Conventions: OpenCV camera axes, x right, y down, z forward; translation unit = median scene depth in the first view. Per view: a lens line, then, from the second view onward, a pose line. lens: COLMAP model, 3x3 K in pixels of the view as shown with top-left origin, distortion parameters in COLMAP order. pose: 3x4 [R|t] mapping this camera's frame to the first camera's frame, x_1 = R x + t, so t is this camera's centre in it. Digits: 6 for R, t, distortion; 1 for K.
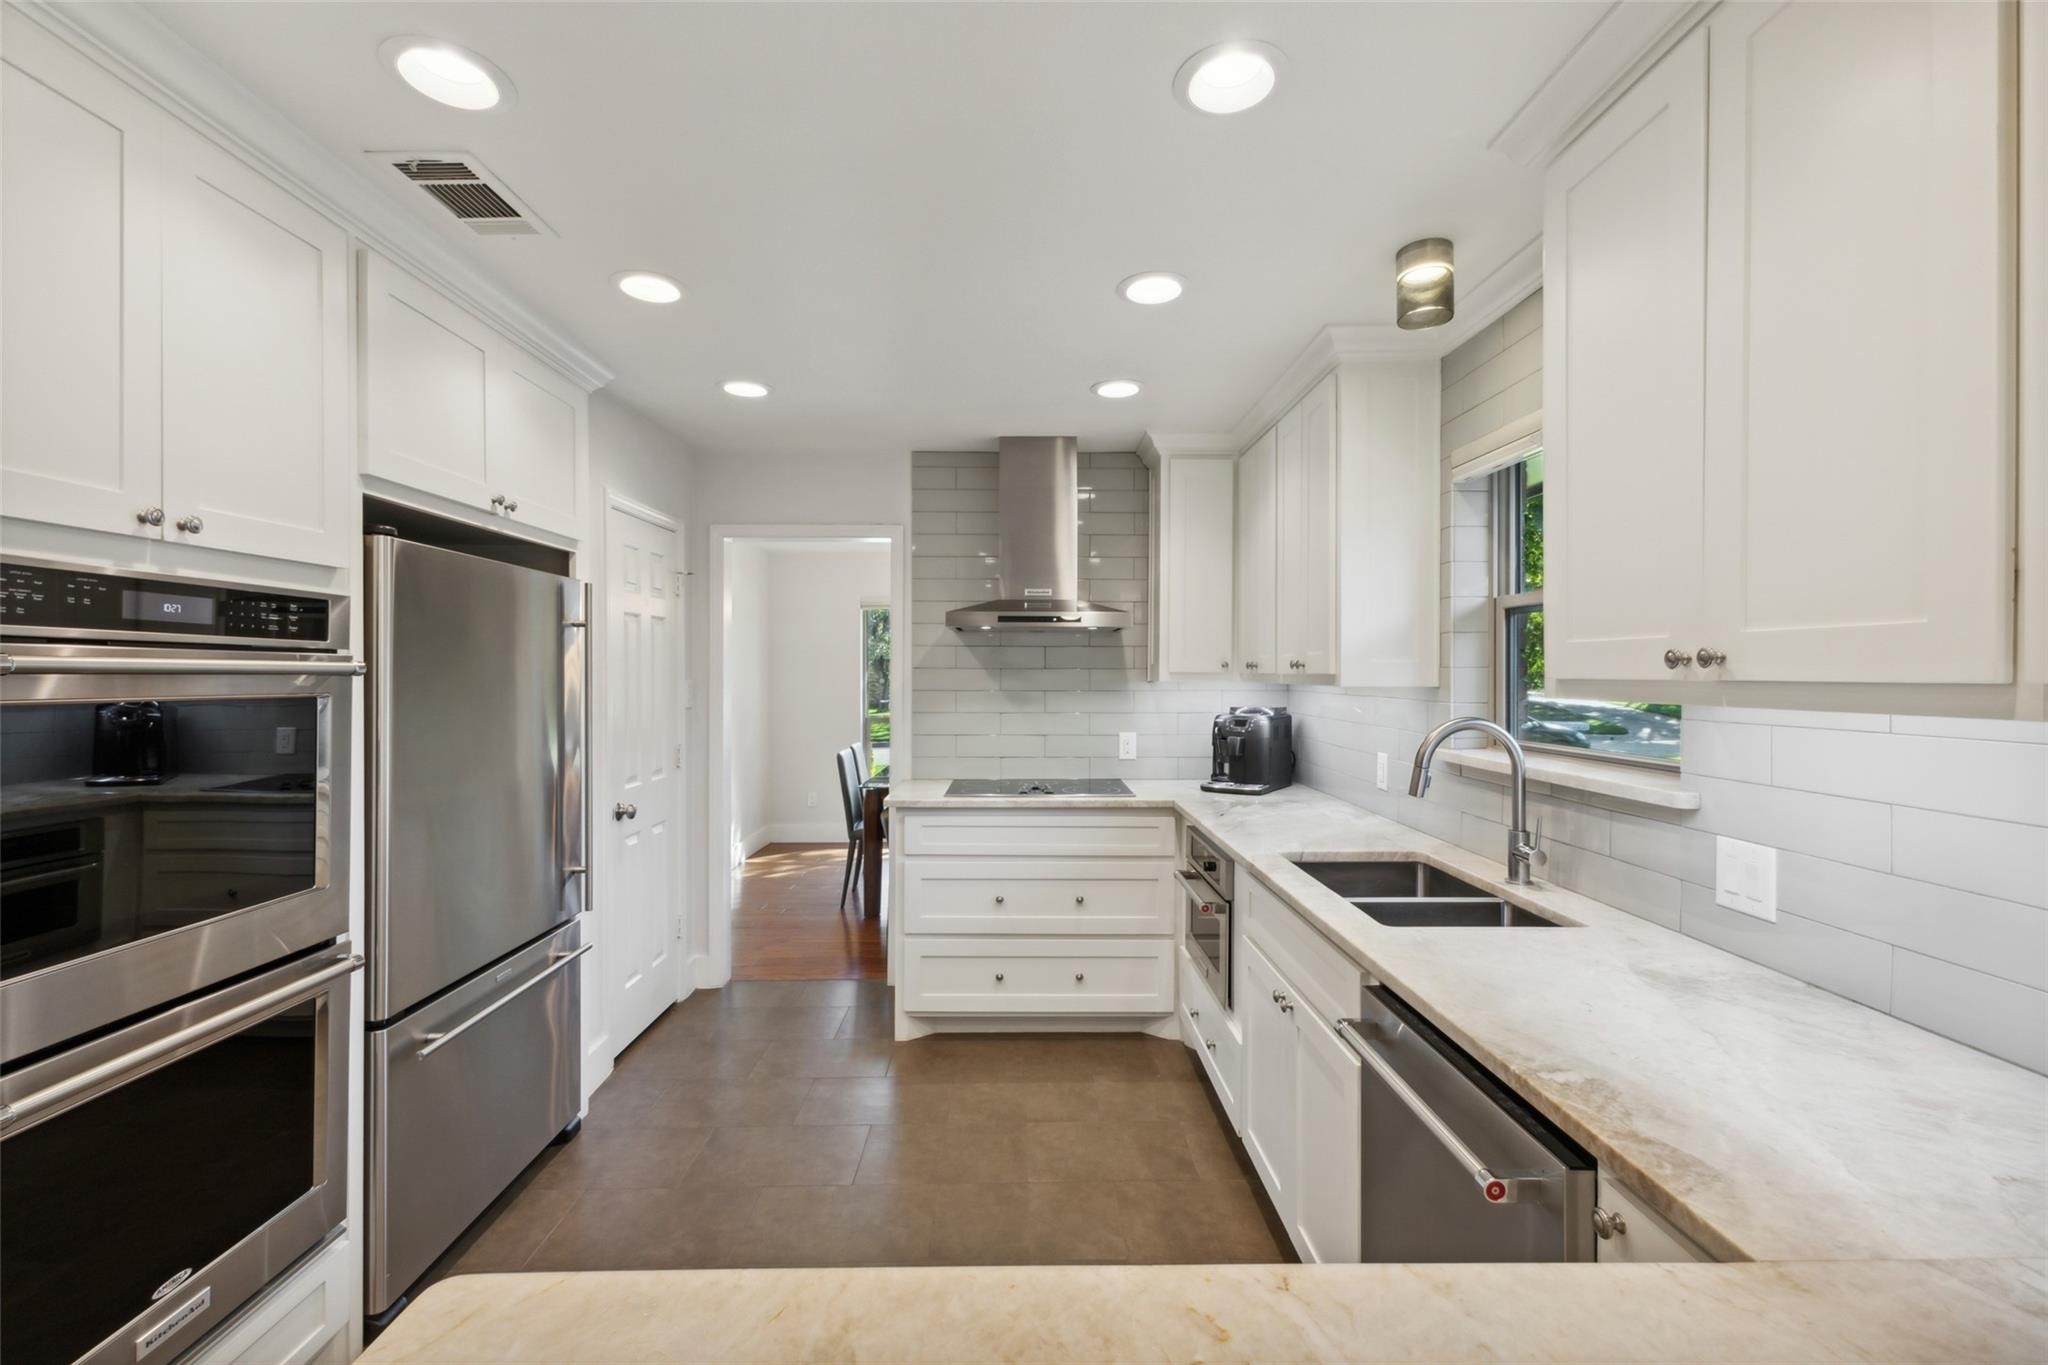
lens RADIAL K [[895.0, 0, 1029.7], [0, 895.0, 674.8], [0, 0, 1]] dist [0.008696, -0.000114]
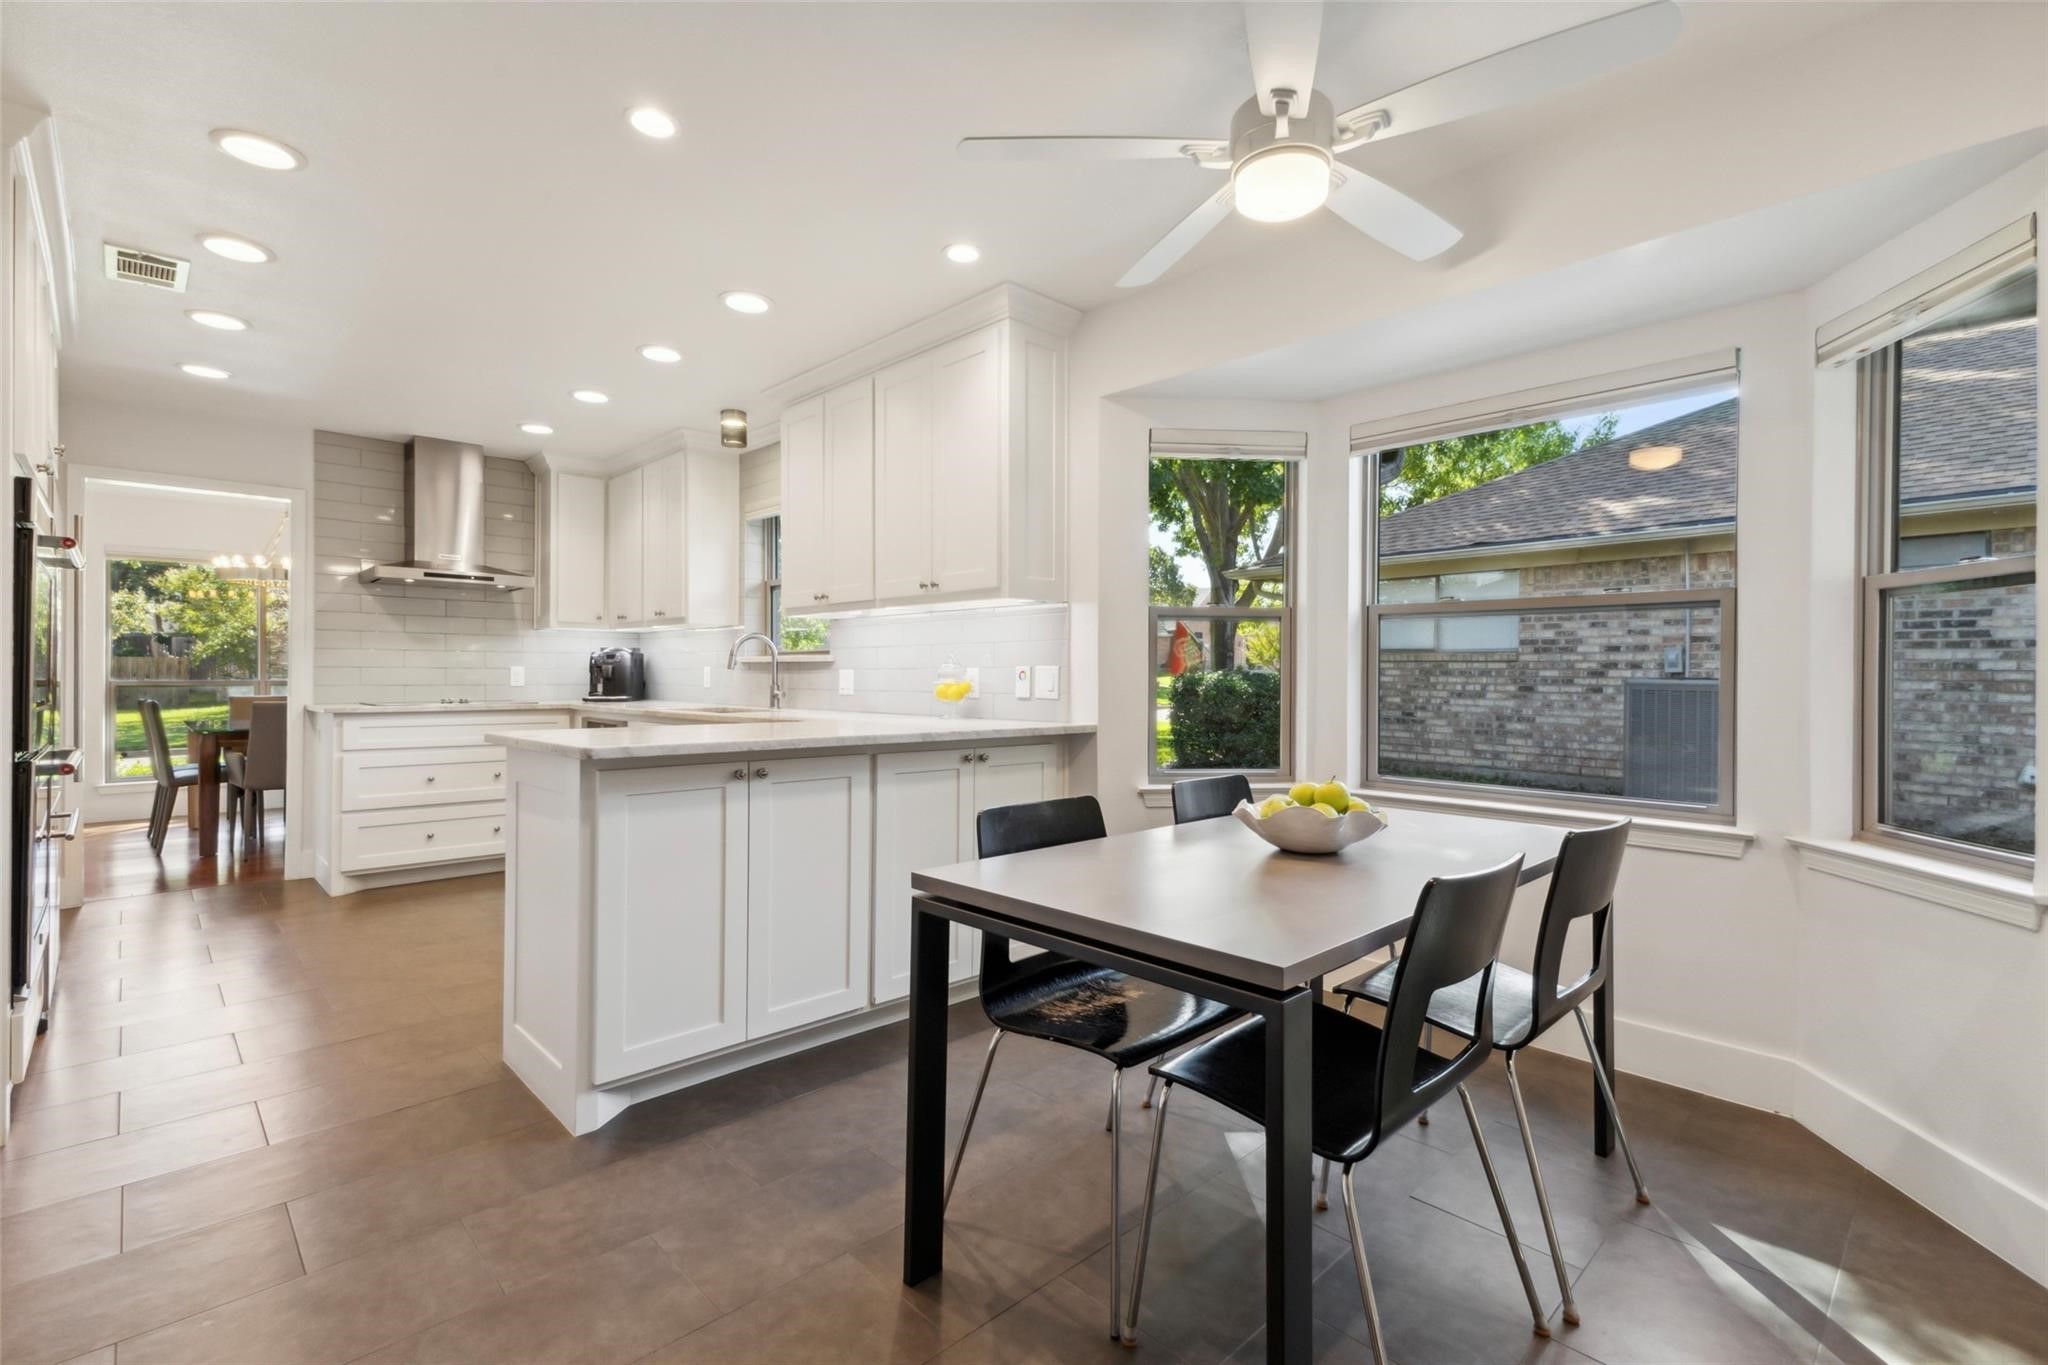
lens RADIAL K [[918.7, 0, 1034.6], [0, 918.7, 680.6], [0, 0, 1]] dist [0.013037, -0.000033]
pose [[0.728145, -0.000125, 0.685424, -0.437074], [-0.002693, 0.999992, 0.003044, 0.124194], [-0.685418, -0.004062, 0.728138, -0.878361]]
